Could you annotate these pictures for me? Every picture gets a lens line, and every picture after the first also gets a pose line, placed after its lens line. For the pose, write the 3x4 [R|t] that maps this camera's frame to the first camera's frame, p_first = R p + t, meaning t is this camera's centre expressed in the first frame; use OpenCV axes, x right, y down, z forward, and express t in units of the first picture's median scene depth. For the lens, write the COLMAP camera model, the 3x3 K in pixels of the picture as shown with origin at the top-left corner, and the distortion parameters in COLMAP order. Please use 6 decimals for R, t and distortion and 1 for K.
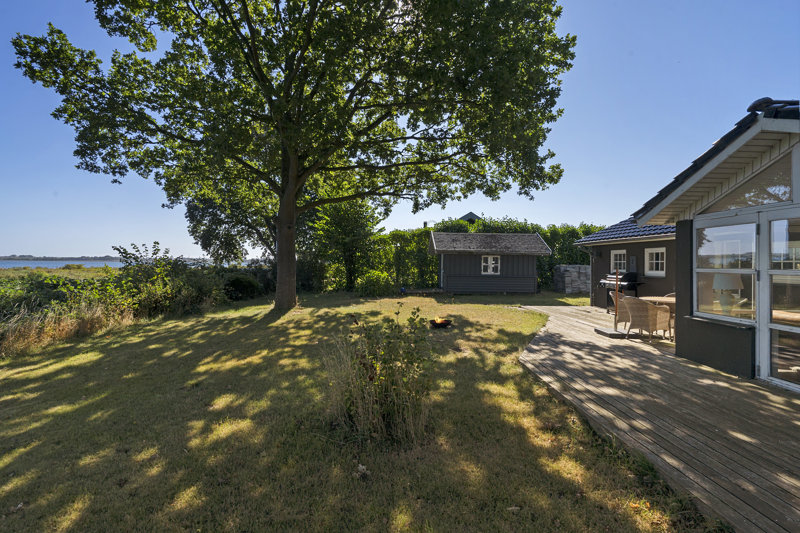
lens RADIAL K [[375.1, 0, 397.6], [0, 375.1, 265.6], [0, 0, 1]] dist [-0.009330, 0.000463]
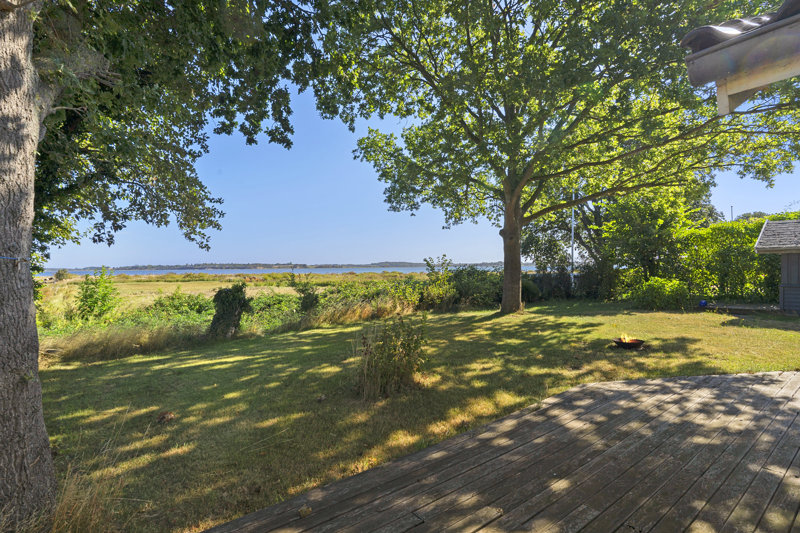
lens RADIAL K [[375.1, 0, 395.8], [0, 375.1, 265.0], [0, 0, 1]] dist [-0.009330, 0.000463]
pose [[0.630825, -0.012810, -0.775820, 0.587646], [0.003663, 0.999902, -0.013531, -0.020577], [0.775917, 0.005694, 0.630810, 0.060997]]
